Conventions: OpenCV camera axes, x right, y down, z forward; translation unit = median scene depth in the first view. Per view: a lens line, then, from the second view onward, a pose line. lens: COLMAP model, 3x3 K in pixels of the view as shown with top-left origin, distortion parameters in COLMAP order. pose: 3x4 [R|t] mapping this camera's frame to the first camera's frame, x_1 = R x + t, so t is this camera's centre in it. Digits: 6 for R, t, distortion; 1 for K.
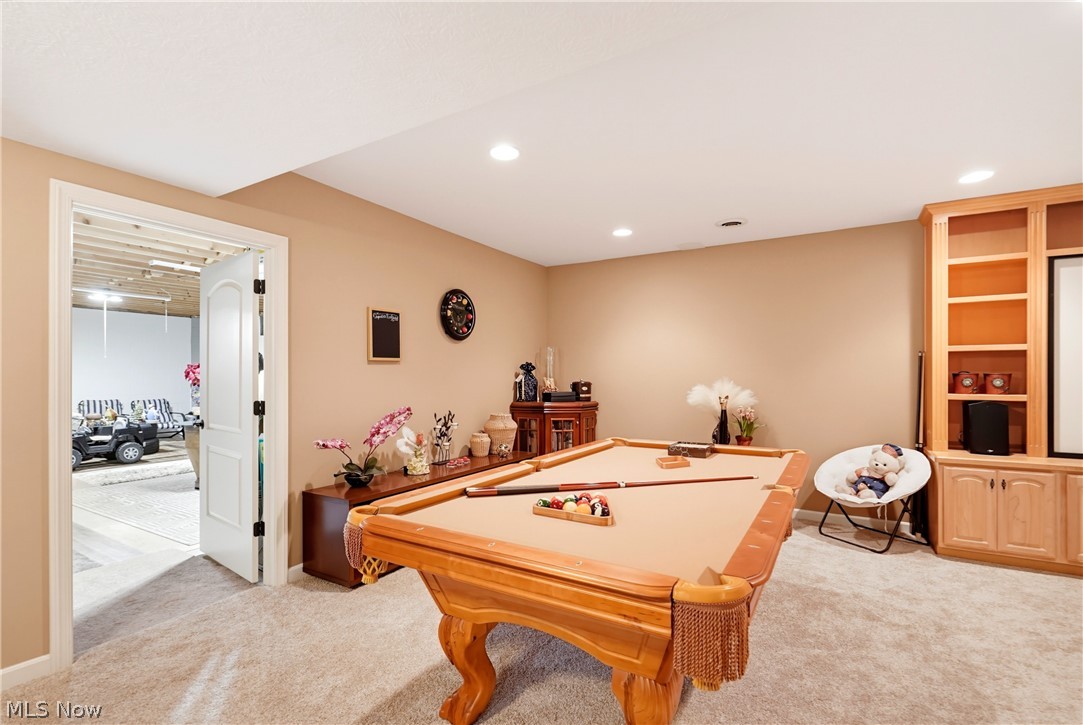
lens RADIAL K [[496.9, 0, 537.0], [0, 496.9, 377.0], [0, 0, 1]] dist [0.000884, 0.000201]
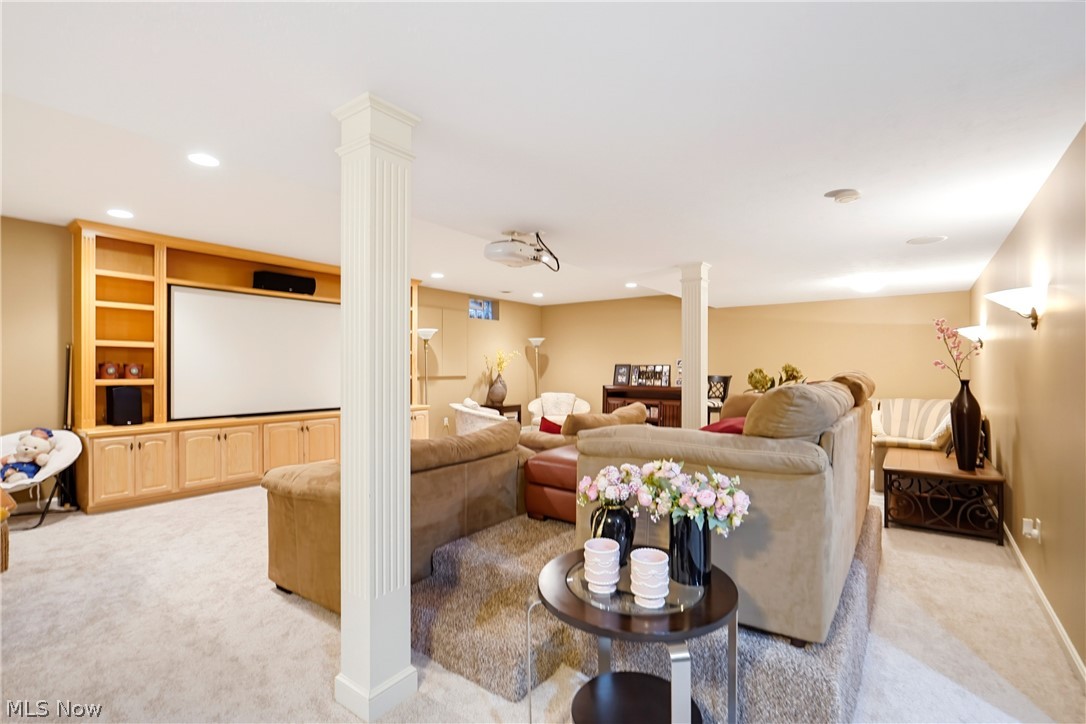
lens RADIAL K [[499.9, 0, 544.9], [0, 499.9, 370.5], [0, 0, 1]] dist [0.001726, 0.000687]
pose [[0.108375, -0.002935, 0.994106, -0.269522], [-0.001826, 0.999993, 0.003151, 0.004294], [-0.994108, -0.002157, 0.108369, -0.222393]]
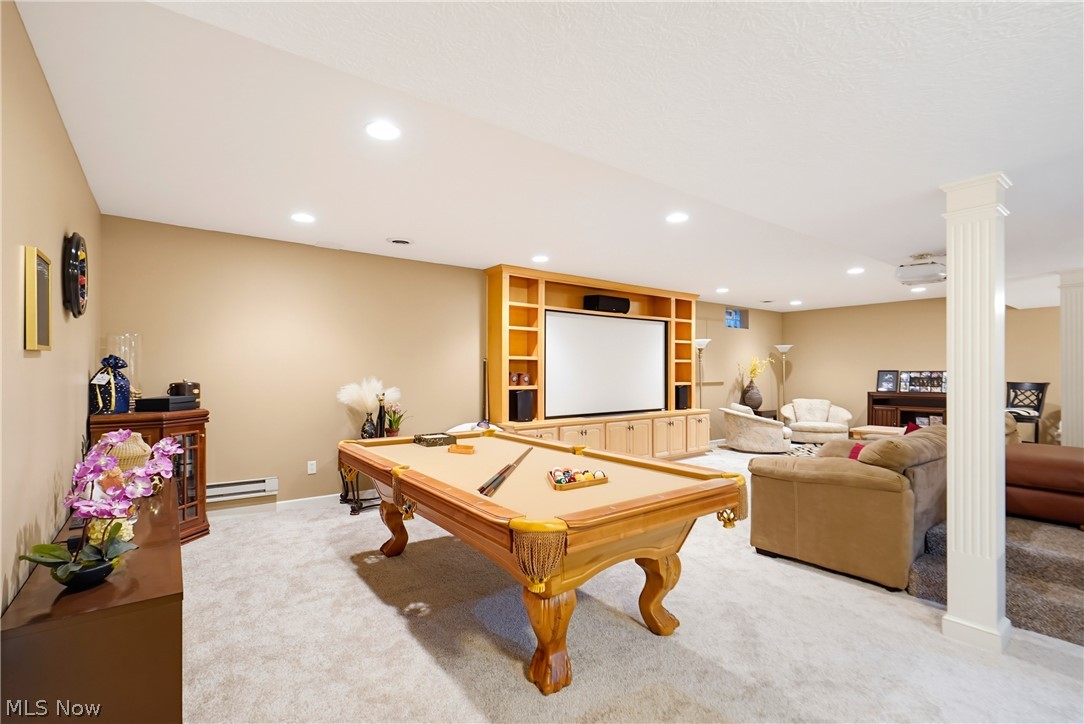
lens RADIAL K [[499.0, 0, 543.9], [0, 499.0, 370.5], [0, 0, 1]] dist [0.001726, 0.000687]
pose [[0.372573, 0.005387, 0.927987, -0.612828], [0.000989, 0.999980, -0.006202, -0.006074], [-0.928002, 0.003229, 0.372560, 0.302562]]
